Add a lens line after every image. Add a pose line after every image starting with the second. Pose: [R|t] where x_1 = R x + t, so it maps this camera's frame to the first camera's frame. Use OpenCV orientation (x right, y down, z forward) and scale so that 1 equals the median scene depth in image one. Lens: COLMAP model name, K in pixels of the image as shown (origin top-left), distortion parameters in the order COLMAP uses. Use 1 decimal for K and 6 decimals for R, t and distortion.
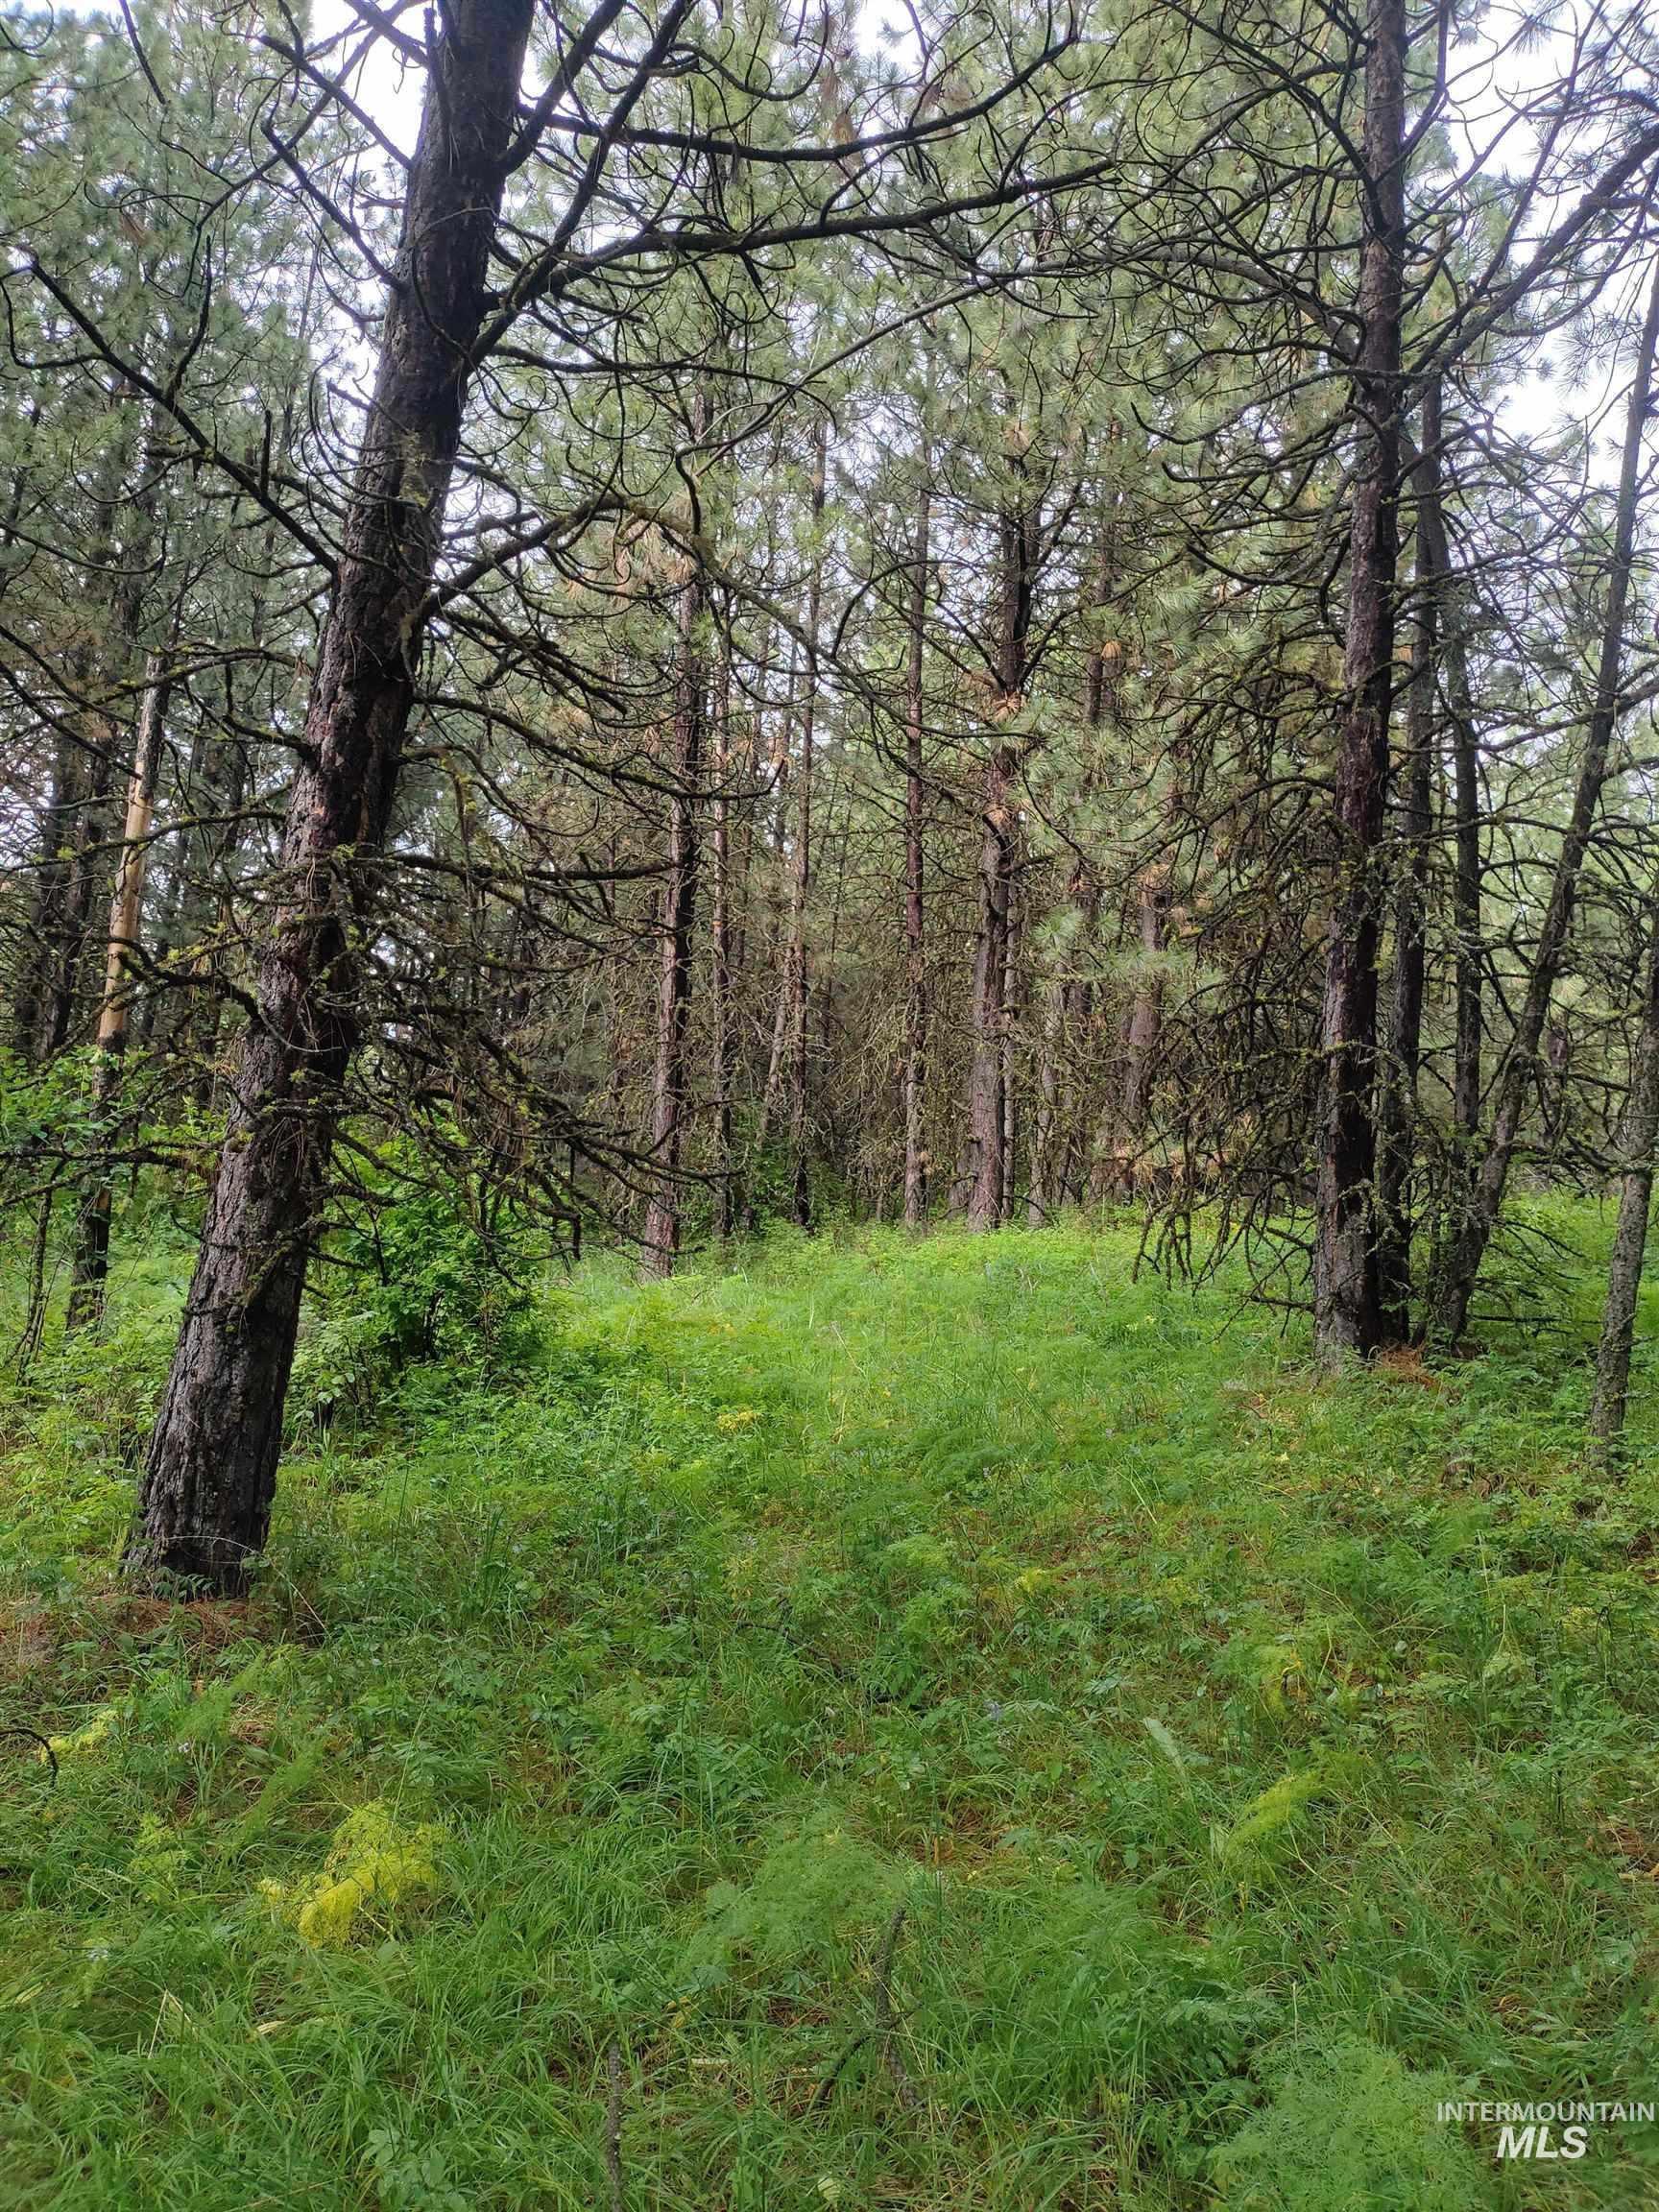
lens RADIAL K [[1754.0, 0, 792.4], [0, 1754.0, 1088.7], [0, 0, 1]] dist [0.059489, -0.072112]
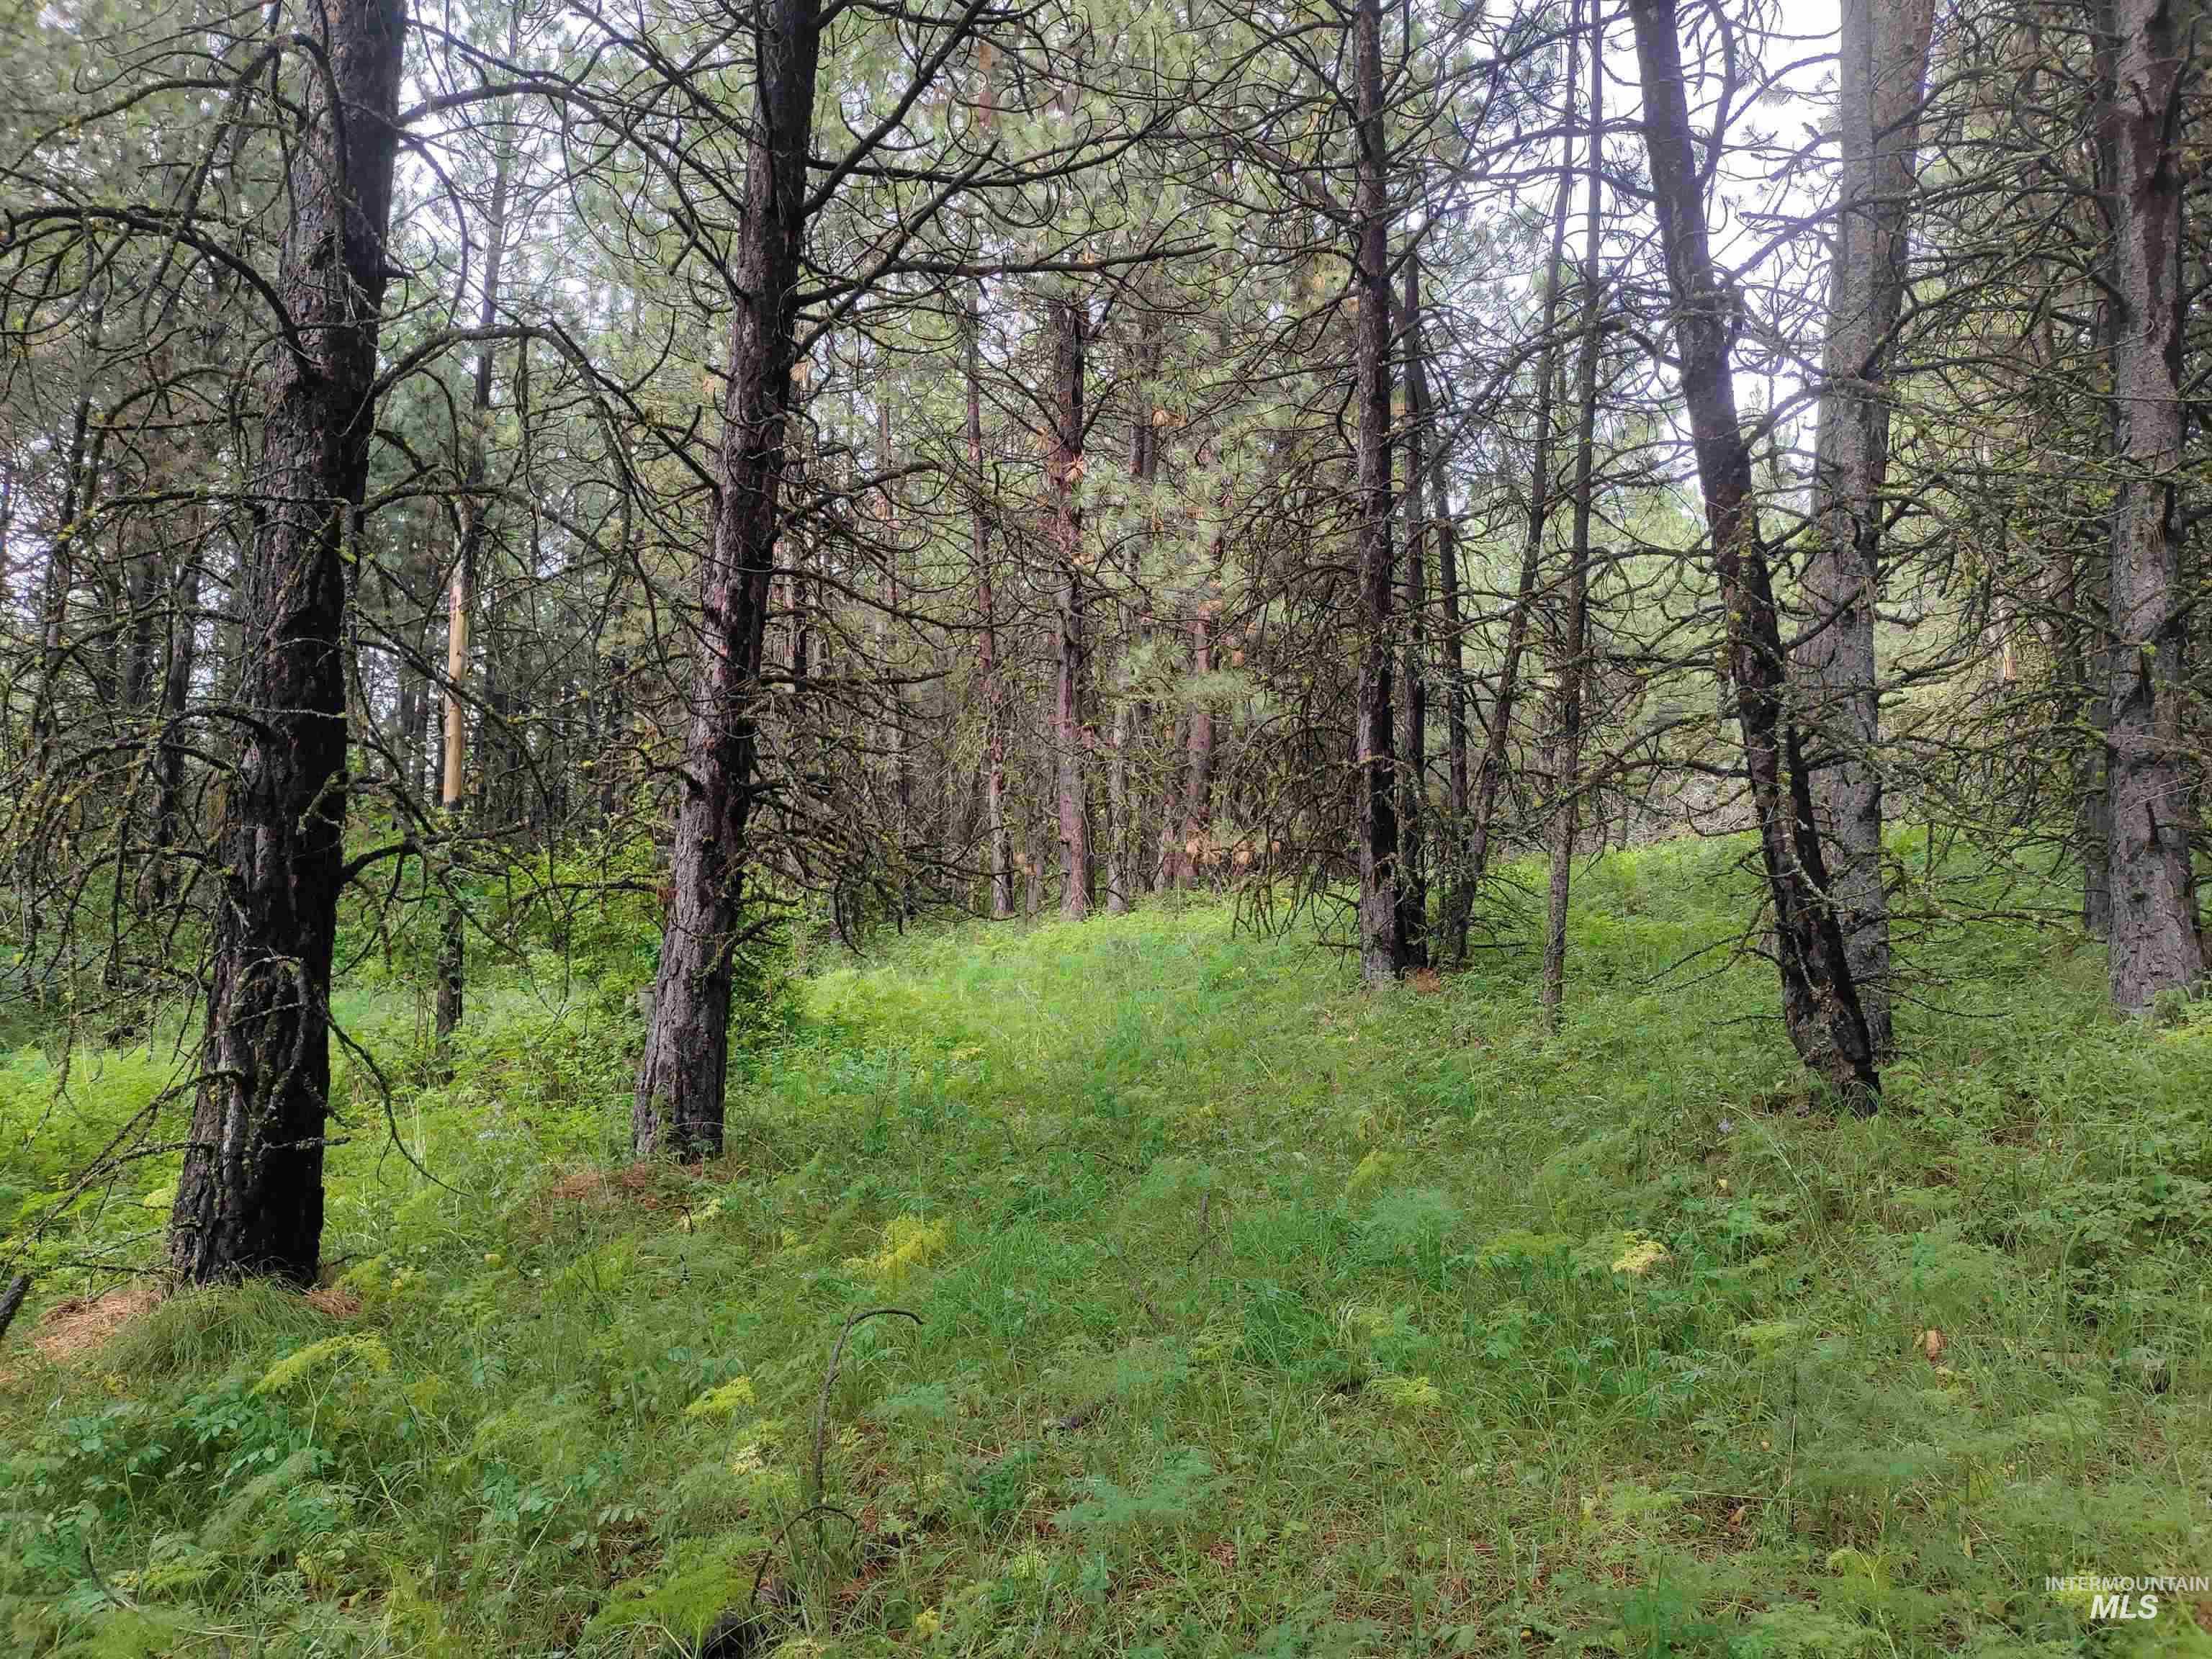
lens RADIAL K [[1754.0, 0, 1106.5], [0, 1754.0, 831.3], [0, 0, 1]] dist [0.059489, -0.072112]
pose [[0.986177, -0.058169, 0.155149, -0.109488], [0.054665, 0.998146, 0.026759, -0.014640], [-0.156418, -0.017908, 0.987529, -0.327295]]
